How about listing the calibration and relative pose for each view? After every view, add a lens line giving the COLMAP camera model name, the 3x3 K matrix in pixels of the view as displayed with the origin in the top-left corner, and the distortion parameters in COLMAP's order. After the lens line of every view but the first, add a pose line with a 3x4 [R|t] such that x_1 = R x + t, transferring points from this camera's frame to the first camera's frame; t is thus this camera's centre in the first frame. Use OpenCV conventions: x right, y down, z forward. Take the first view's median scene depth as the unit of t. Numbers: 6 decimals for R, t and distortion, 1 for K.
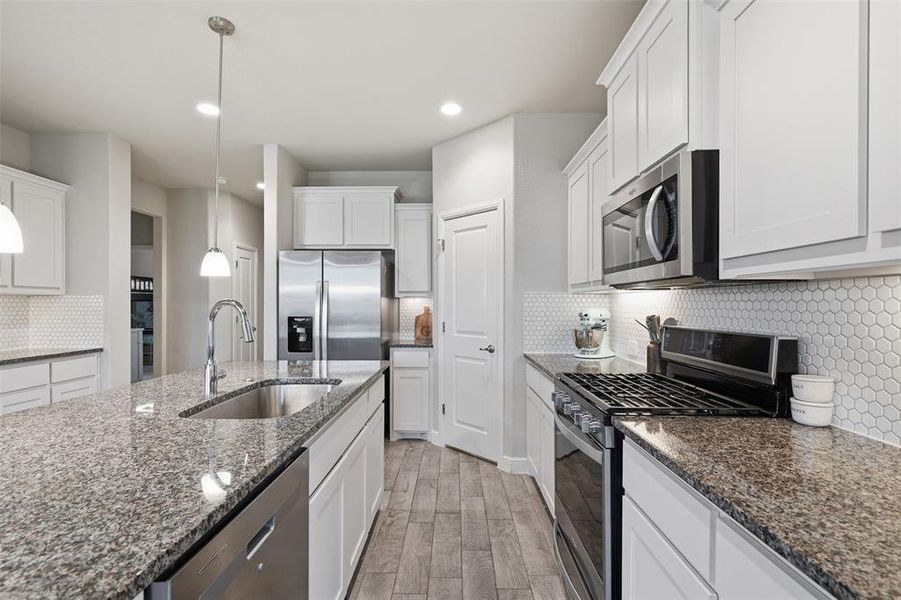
lens RADIAL K [[411.4, 0, 445.6], [0, 411.4, 306.0], [0, 0, 1]] dist [0.002149, -0.001034]
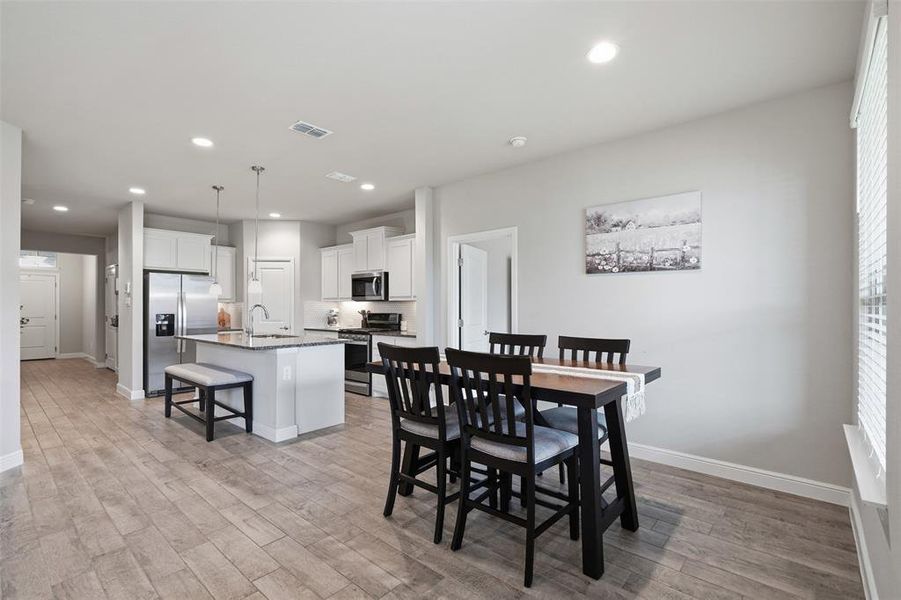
lens RADIAL K [[411.4, 0, 445.6], [0, 411.4, 306.0], [0, 0, 1]] dist [0.002149, -0.001034]
pose [[0.638767, -0.000135, 0.769400, -1.320783], [0.003272, 0.999991, -0.002542, 0.003387], [-0.769393, 0.004141, 0.638762, -1.295817]]
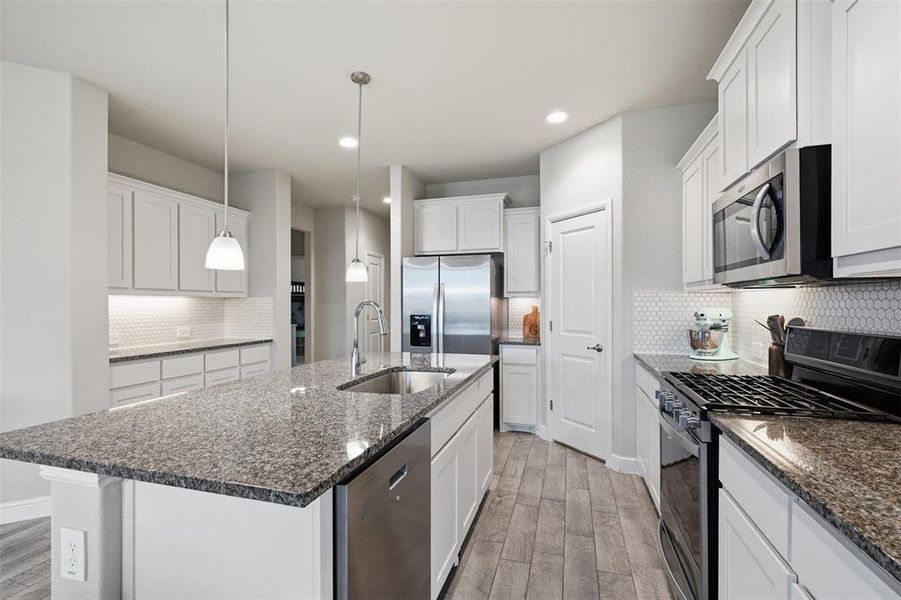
lens RADIAL K [[411.4, 0, 445.6], [0, 411.4, 306.0], [0, 0, 1]] dist [0.002149, -0.001034]
pose [[0.963155, -0.001326, -0.268942, 0.025681], [0.001680, 0.999998, 0.001084, -0.000408], [0.268940, -0.001496, 0.963156, -0.100866]]
